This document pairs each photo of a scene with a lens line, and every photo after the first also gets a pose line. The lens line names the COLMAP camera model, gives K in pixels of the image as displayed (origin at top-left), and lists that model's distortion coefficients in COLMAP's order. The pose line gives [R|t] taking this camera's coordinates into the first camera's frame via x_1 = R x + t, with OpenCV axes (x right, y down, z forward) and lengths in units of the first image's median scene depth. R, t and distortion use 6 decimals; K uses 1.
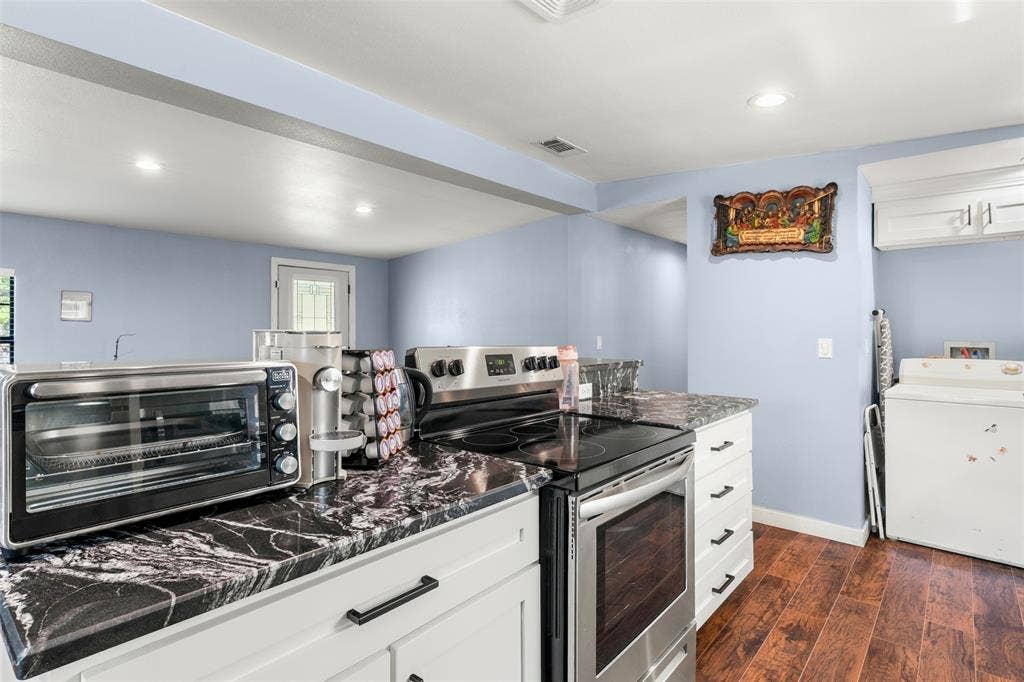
lens RADIAL K [[528.8, 0, 498.2], [0, 528.8, 327.9], [0, 0, 1]] dist [0.005543, 0.000694]
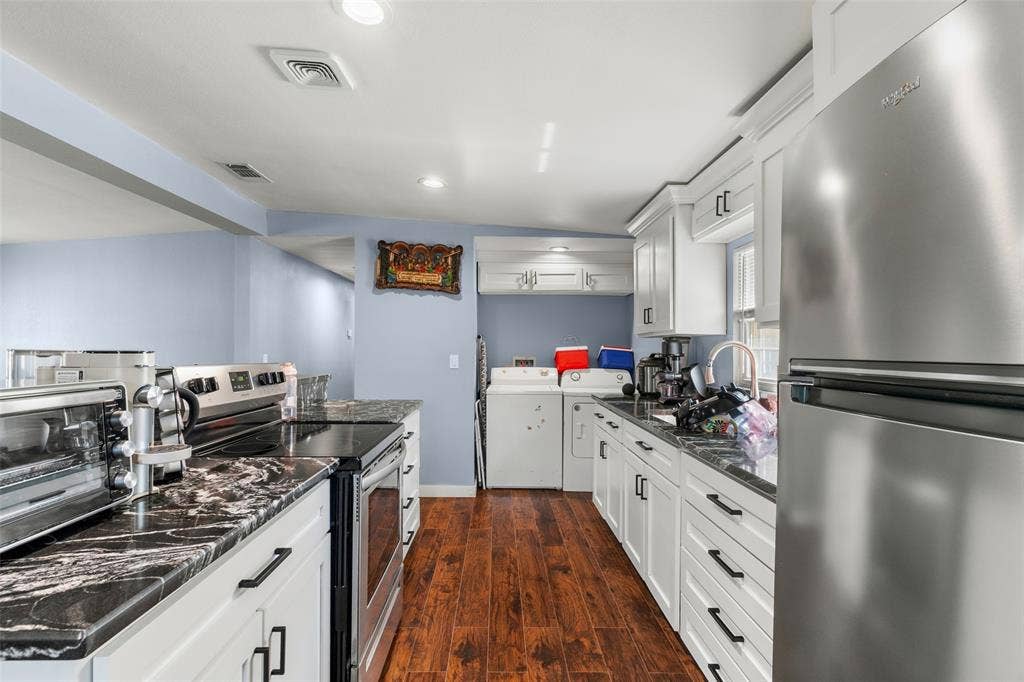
lens RADIAL K [[497.1, 0, 512.0], [0, 497.1, 341.0], [0, 0, 1]] dist [-0.003208, -0.000325]
pose [[0.732535, 0.011667, 0.680630, -0.227802], [-0.004660, 0.999916, -0.012125, -0.001752], [-0.680714, 0.005711, 0.732527, -0.096187]]
